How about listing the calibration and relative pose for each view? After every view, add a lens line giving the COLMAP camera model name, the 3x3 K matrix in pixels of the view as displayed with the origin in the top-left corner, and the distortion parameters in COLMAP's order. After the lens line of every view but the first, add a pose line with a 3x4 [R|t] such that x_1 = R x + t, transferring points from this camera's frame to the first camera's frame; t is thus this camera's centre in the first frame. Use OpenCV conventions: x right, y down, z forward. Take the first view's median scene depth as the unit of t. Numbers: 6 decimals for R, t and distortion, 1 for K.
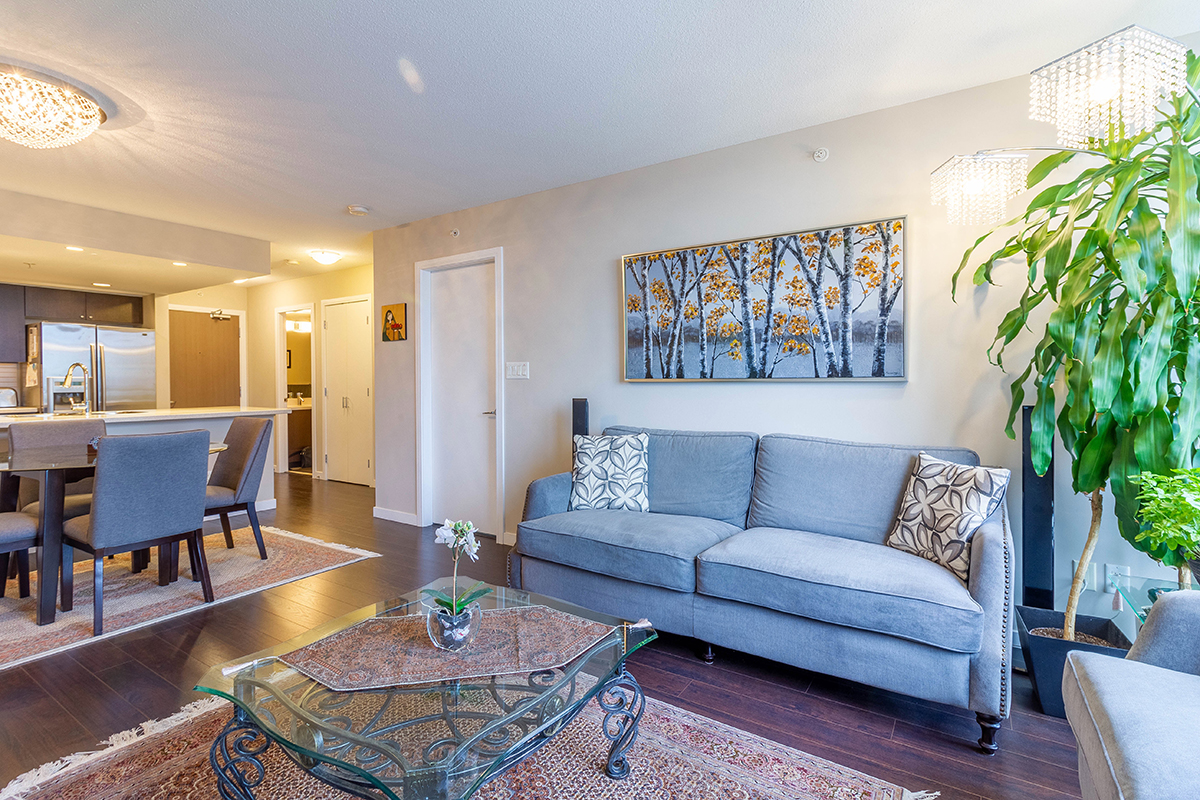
lens RADIAL K [[563.7, 0, 598.7], [0, 563.7, 388.9], [0, 0, 1]] dist [-0.003017, 0.002354]
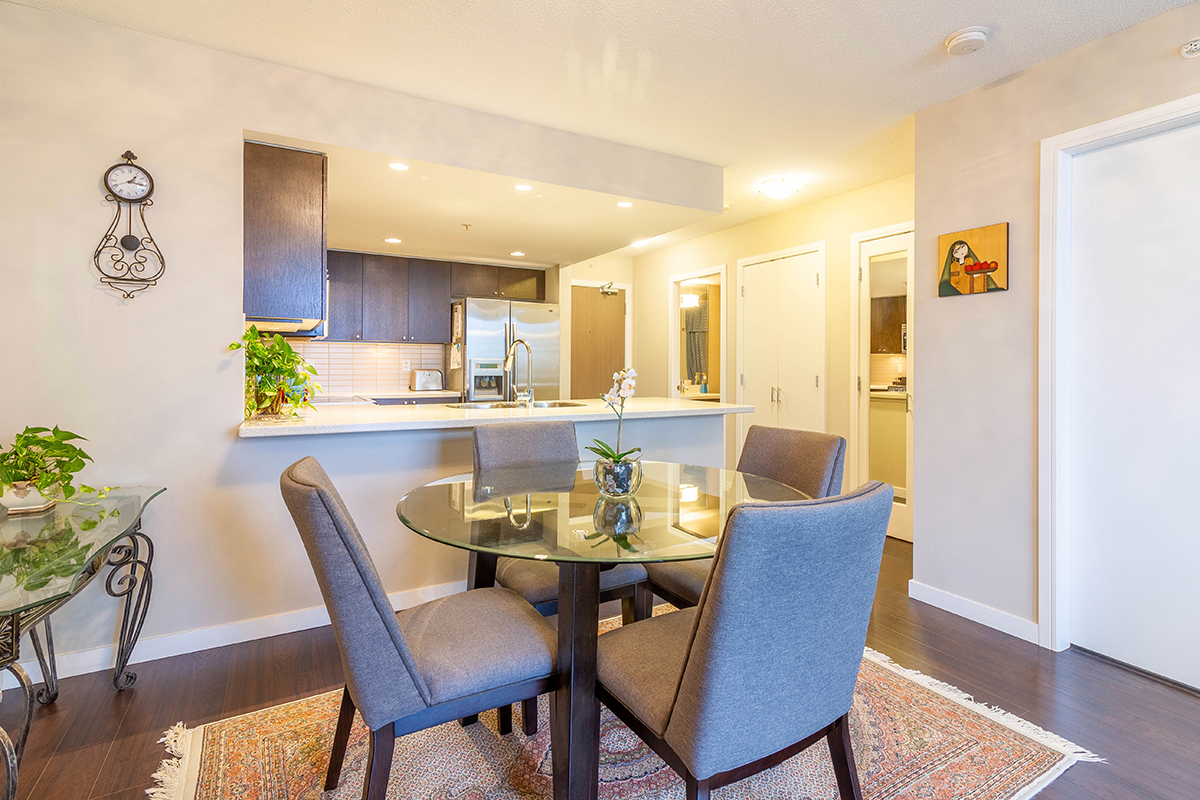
lens RADIAL K [[563.7, 0, 616.6], [0, 563.7, 366.4], [0, 0, 1]] dist [-0.003017, 0.002354]
pose [[0.896008, 0.008248, -0.443961, -0.496291], [-0.013681, 0.999866, -0.009037, -0.004297], [0.443827, 0.014171, 0.896000, 0.395505]]
